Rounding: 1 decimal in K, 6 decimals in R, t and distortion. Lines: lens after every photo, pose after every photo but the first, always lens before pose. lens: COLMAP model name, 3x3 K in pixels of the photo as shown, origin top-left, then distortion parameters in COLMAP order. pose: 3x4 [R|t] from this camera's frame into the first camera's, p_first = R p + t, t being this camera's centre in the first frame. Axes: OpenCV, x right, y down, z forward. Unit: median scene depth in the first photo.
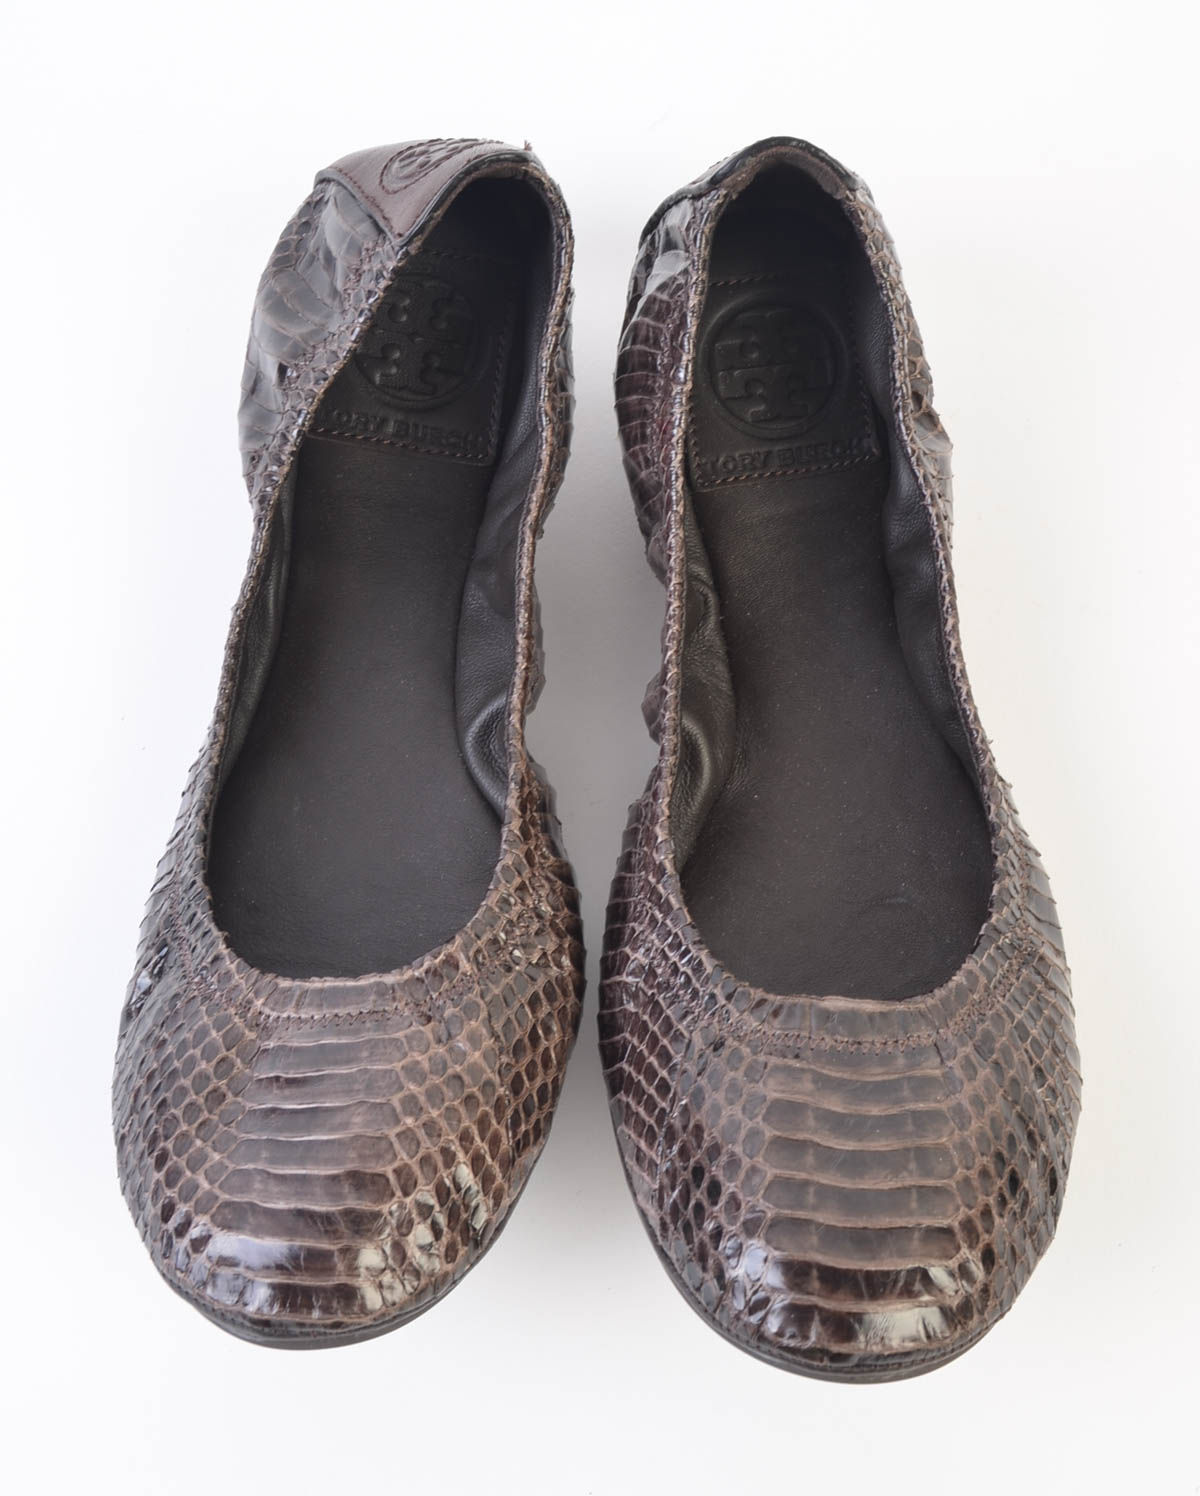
lens RADIAL K [[2076.3, 0, 601.0], [0, 2076.3, 748.6], [0, 0, 1]] dist [0.027194, 0.000000]
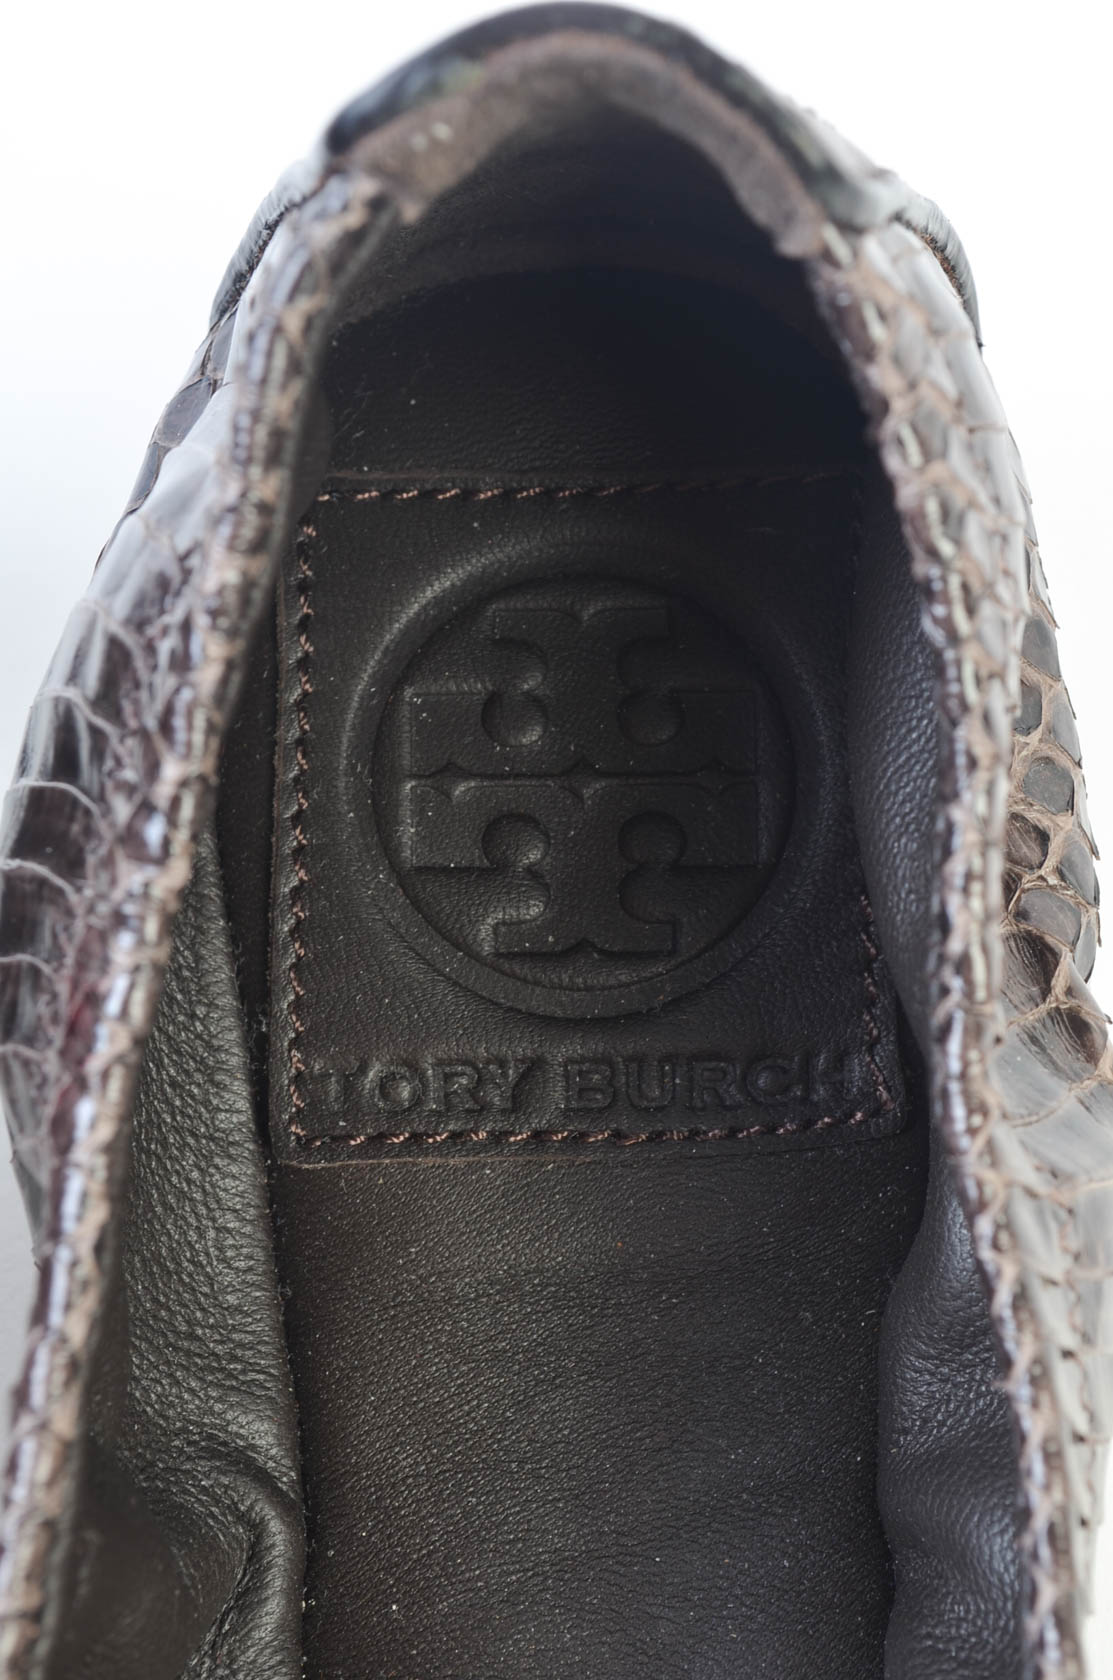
lens RADIAL K [[2810.6, 0, 555.7], [0, 2810.6, 839.6], [0, 0, 1]] dist [-0.002048, 0.000000]
pose [[0.991798, 0.112358, -0.060931, 0.106972], [-0.115527, 0.991981, -0.051247, -0.156929], [0.054685, 0.057866, 0.996826, 0.601752]]
